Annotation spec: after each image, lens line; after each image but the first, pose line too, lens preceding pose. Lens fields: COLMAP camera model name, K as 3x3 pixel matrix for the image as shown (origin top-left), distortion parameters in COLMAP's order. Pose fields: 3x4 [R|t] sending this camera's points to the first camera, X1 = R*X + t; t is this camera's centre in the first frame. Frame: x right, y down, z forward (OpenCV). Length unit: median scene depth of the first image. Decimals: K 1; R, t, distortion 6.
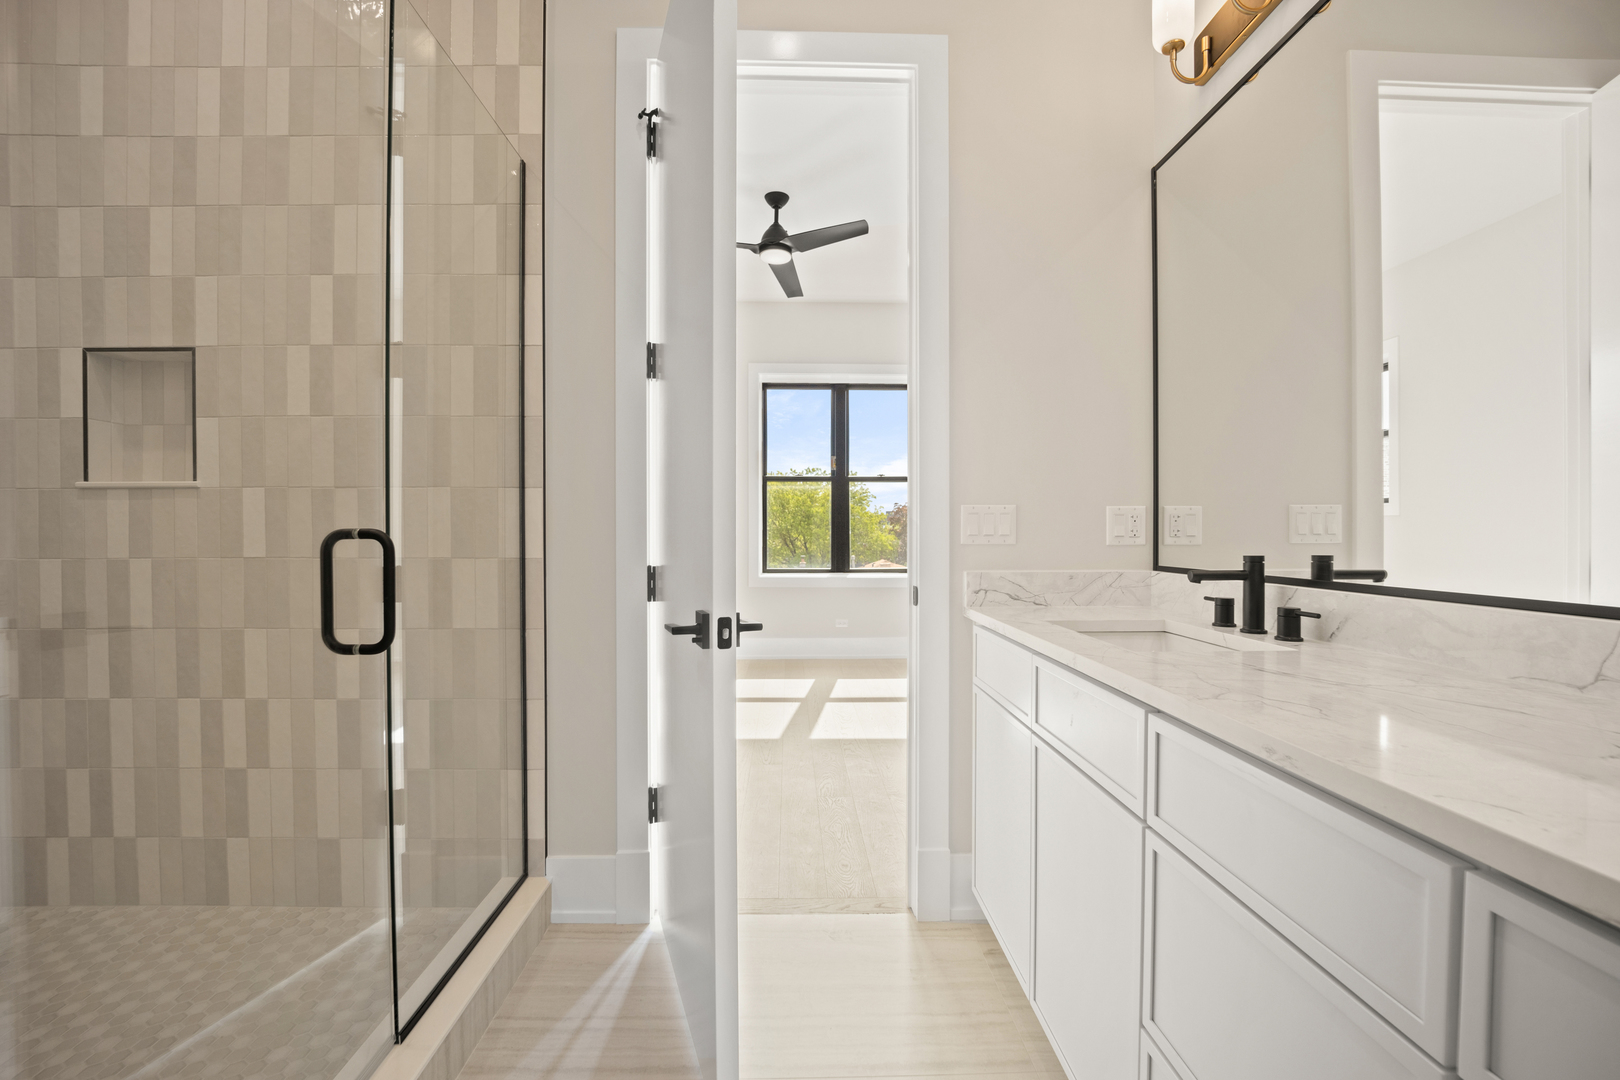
lens RADIAL K [[658.2, 0, 806.2], [0, 658.2, 542.3], [0, 0, 1]] dist [-0.019995, -0.000240]
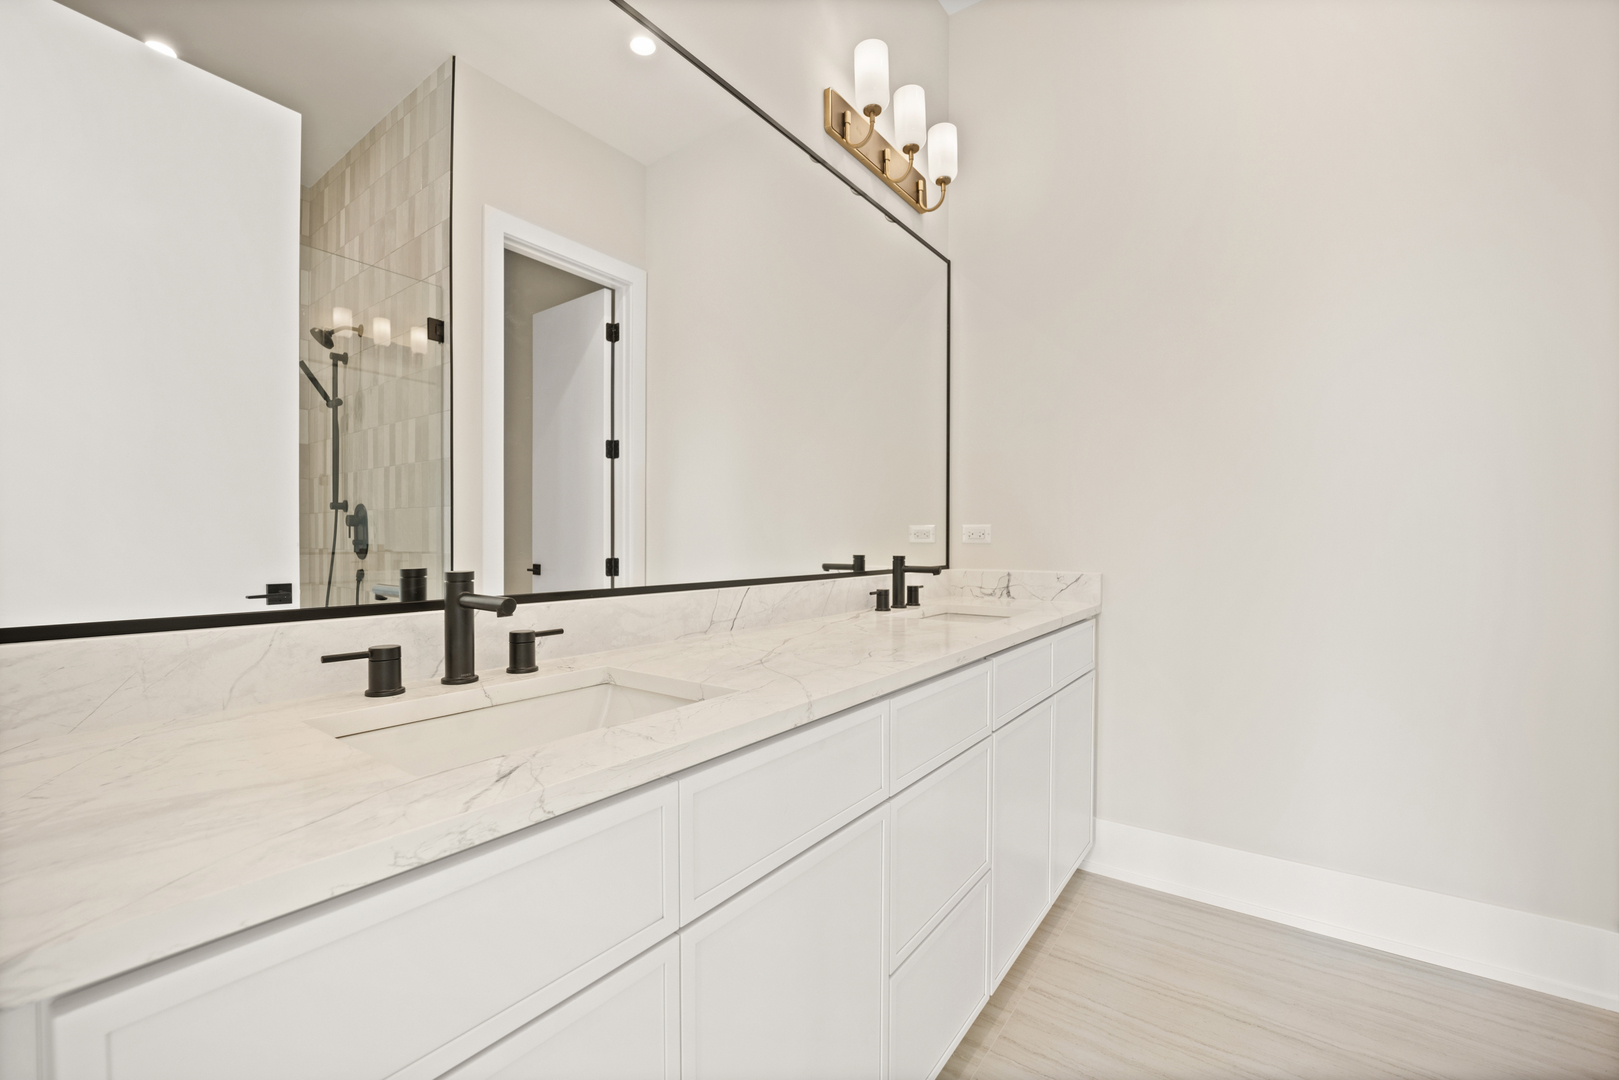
lens RADIAL K [[657.8, 0, 805.7], [0, 657.8, 542.3], [0, 0, 1]] dist [-0.019995, -0.000240]
pose [[-0.785431, -0.004510, 0.618933, -0.063919], [0.005897, 0.999874, 0.014769, -0.032575], [-0.618921, 0.015250, -0.785305, 2.250010]]
